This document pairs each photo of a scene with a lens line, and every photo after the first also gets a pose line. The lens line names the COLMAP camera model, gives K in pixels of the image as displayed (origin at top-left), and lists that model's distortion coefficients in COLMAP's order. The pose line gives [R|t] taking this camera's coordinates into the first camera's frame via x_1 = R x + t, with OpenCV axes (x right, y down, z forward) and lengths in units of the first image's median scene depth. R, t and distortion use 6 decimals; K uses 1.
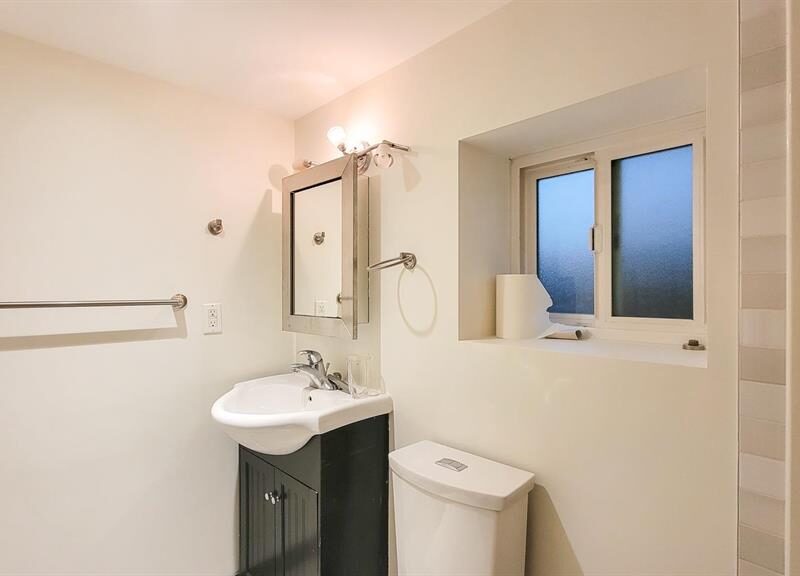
lens RADIAL K [[423.1, 0, 400.0], [0, 423.1, 288.0], [0, 0, 1]] dist [0.004702, 0.000024]
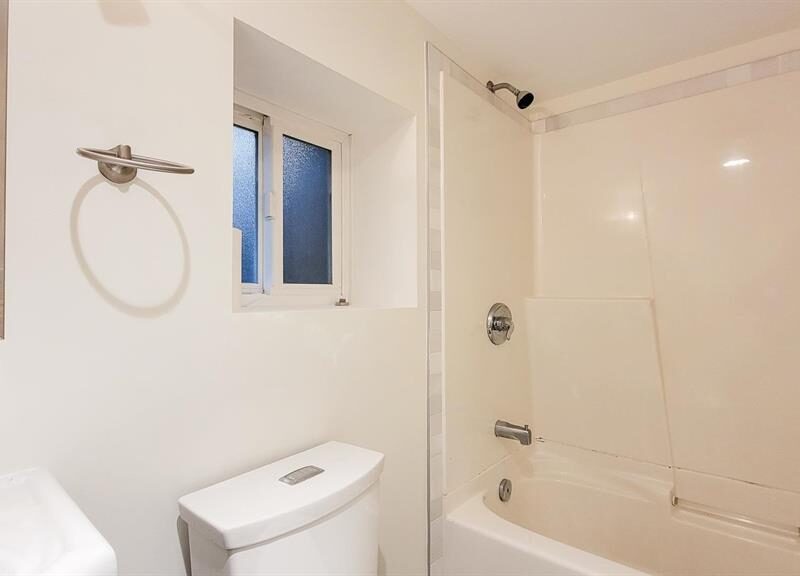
lens RADIAL K [[423.1, 0, 400.0], [0, 423.1, 288.0], [0, 0, 1]] dist [0.004702, 0.000024]
pose [[-0.072195, 0.015574, 0.997269, -0.557183], [-0.001448, 0.999875, -0.015719, 0.094398], [-0.997390, -0.002579, -0.072163, 0.789873]]
